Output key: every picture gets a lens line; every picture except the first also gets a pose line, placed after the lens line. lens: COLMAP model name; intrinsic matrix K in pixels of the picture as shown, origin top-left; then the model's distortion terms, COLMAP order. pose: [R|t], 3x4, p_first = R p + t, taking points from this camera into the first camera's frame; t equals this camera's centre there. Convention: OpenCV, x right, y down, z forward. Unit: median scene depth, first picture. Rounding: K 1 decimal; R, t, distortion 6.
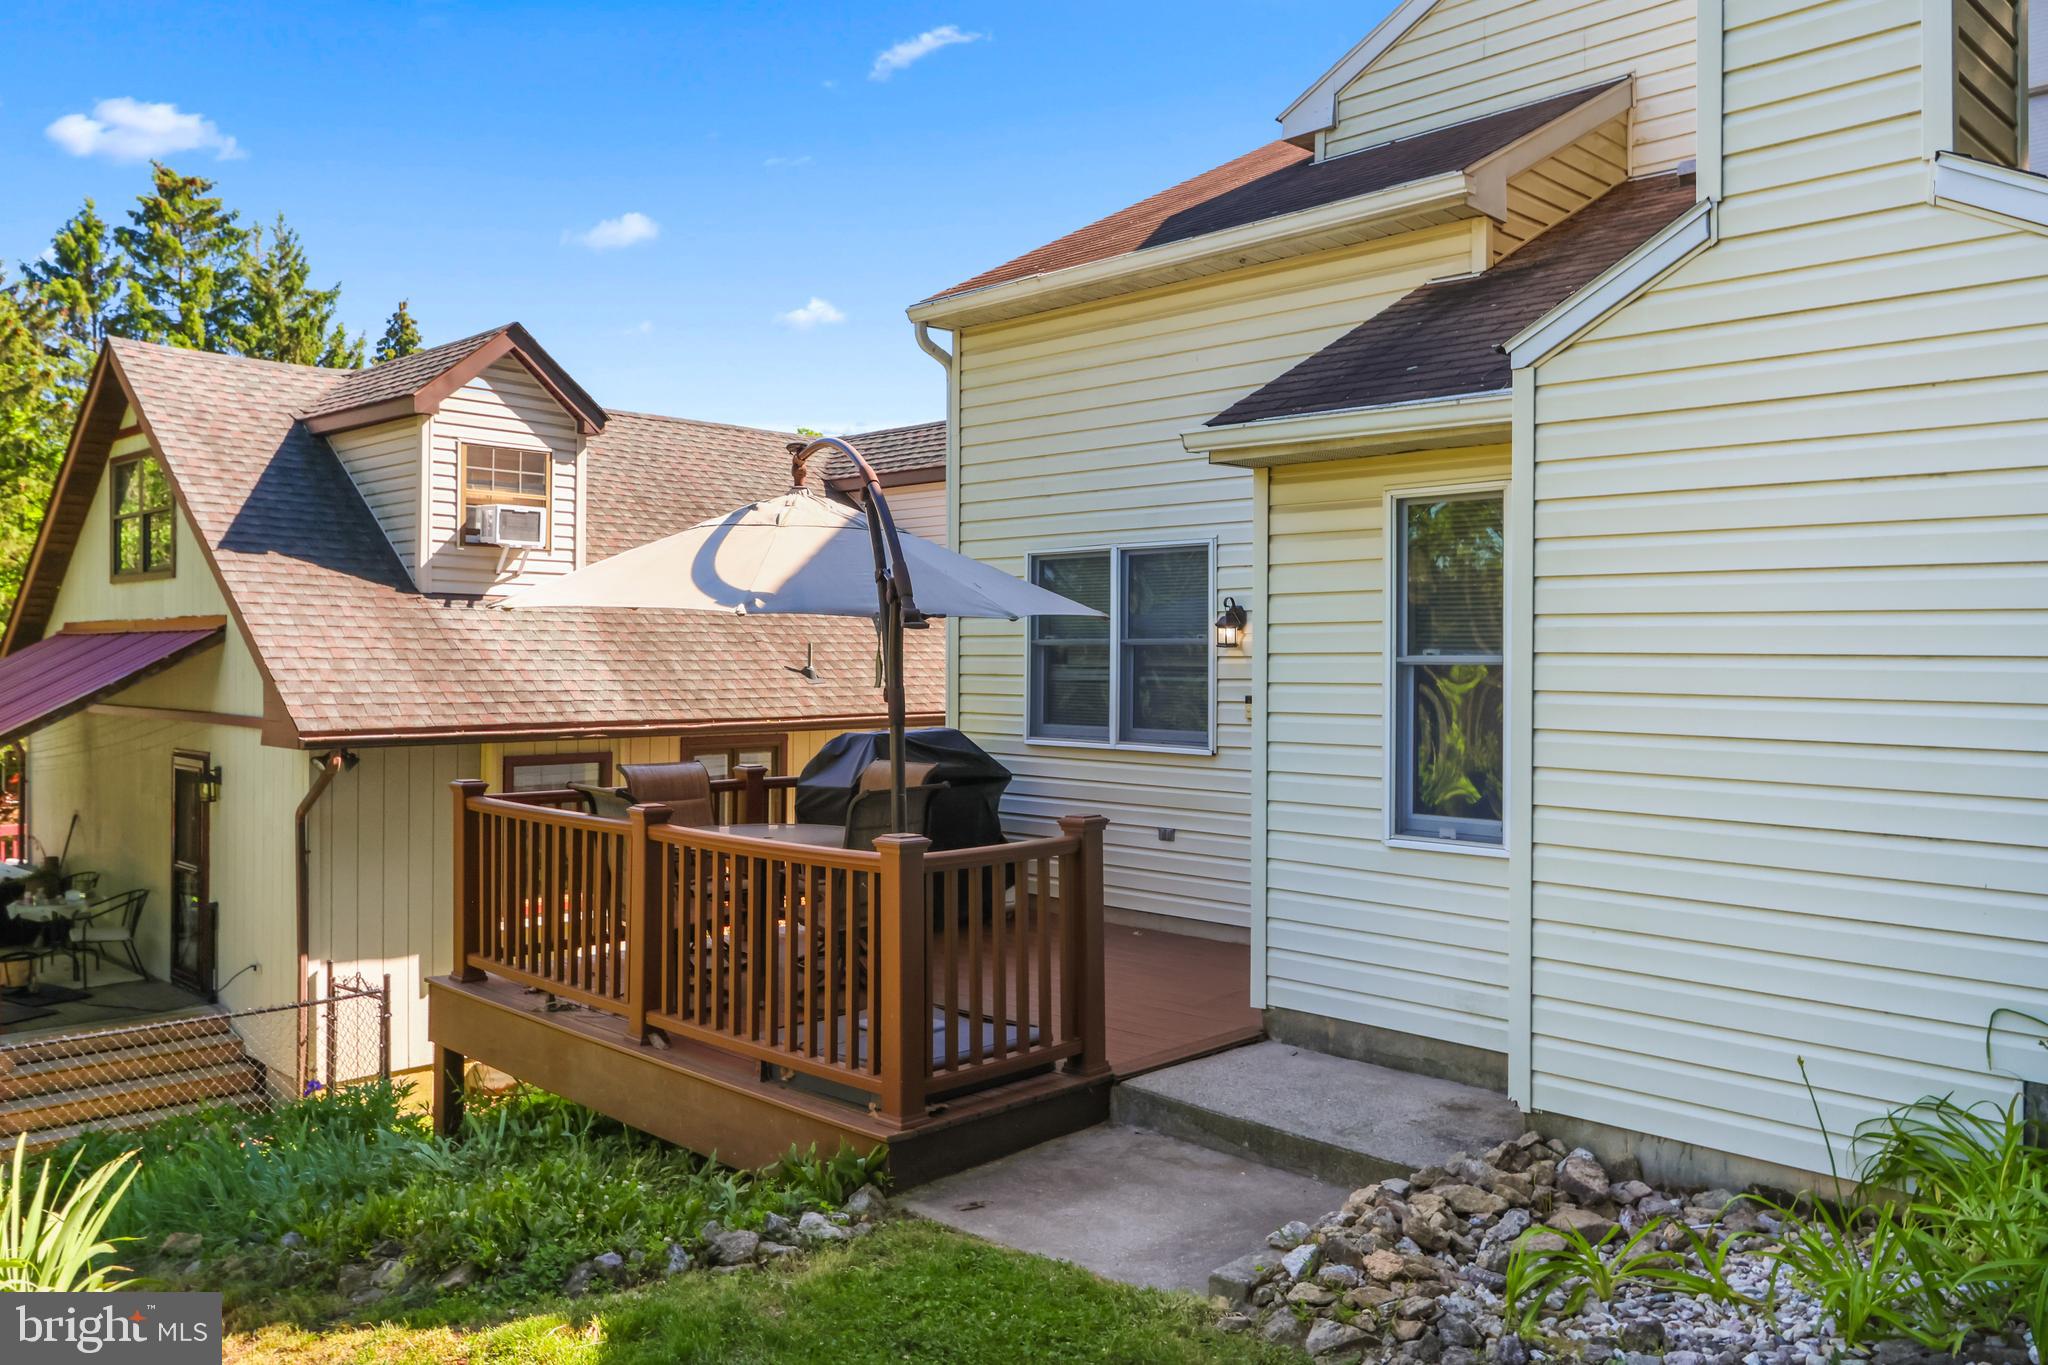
lens RADIAL K [[1538.6, 0, 1028.5], [0, 1538.6, 671.0], [0, 0, 1]] dist [-0.013300, 0.012583]
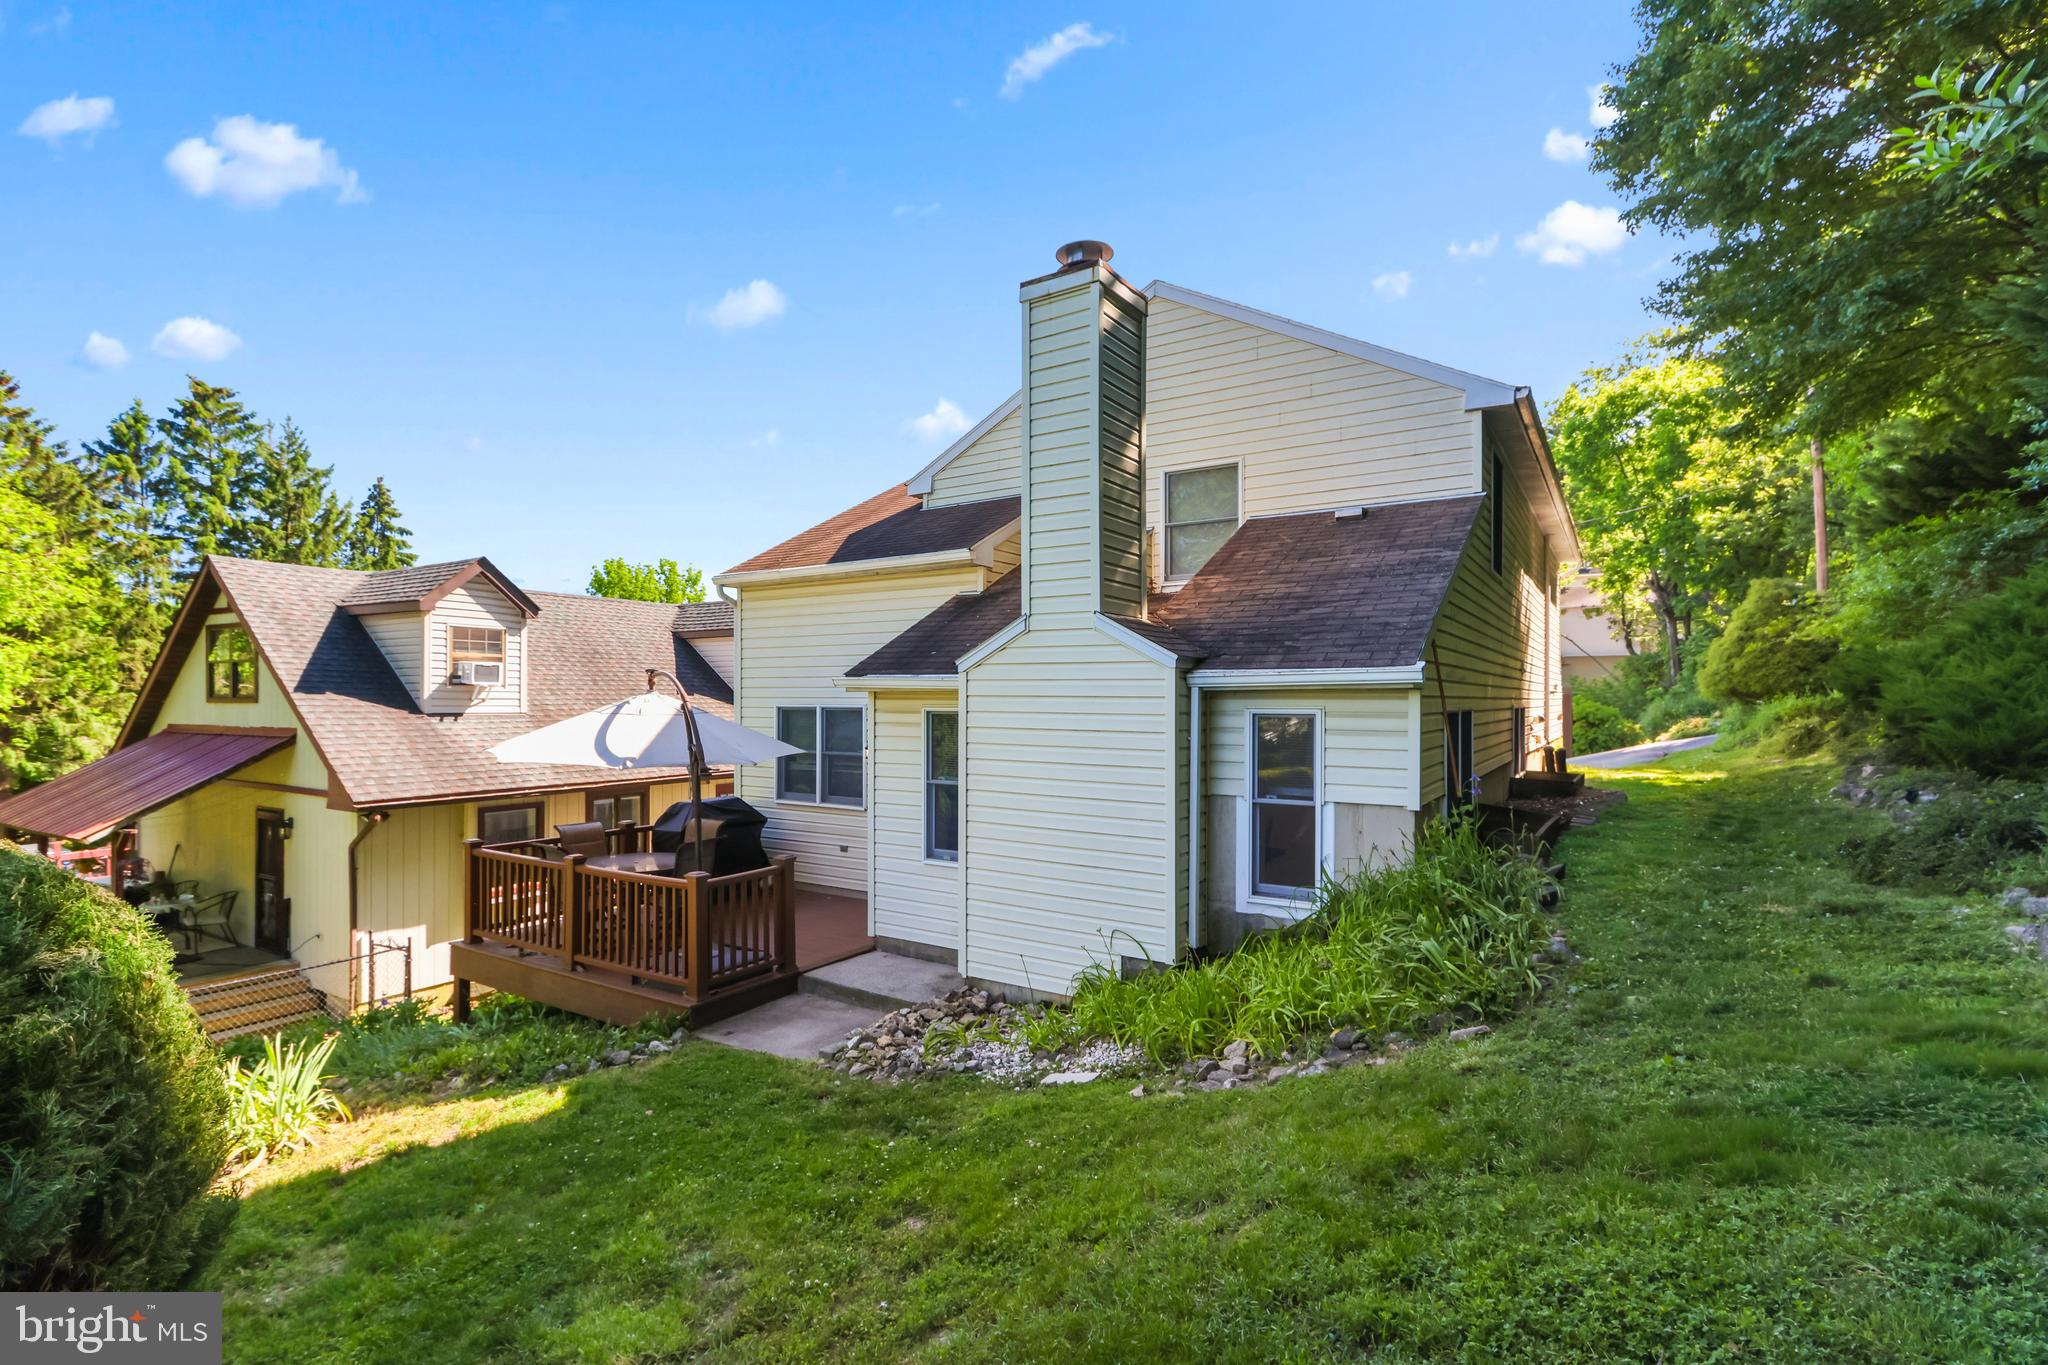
lens RADIAL K [[947.1, 0, 1016.0], [0, 947.1, 699.2], [0, 0, 1]] dist [0.001779, 0.001271]
pose [[0.977996, -0.004415, 0.208575, 0.051383], [0.006462, 0.999937, -0.009136, -0.078519], [-0.208522, 0.010283, 0.977964, -0.276792]]
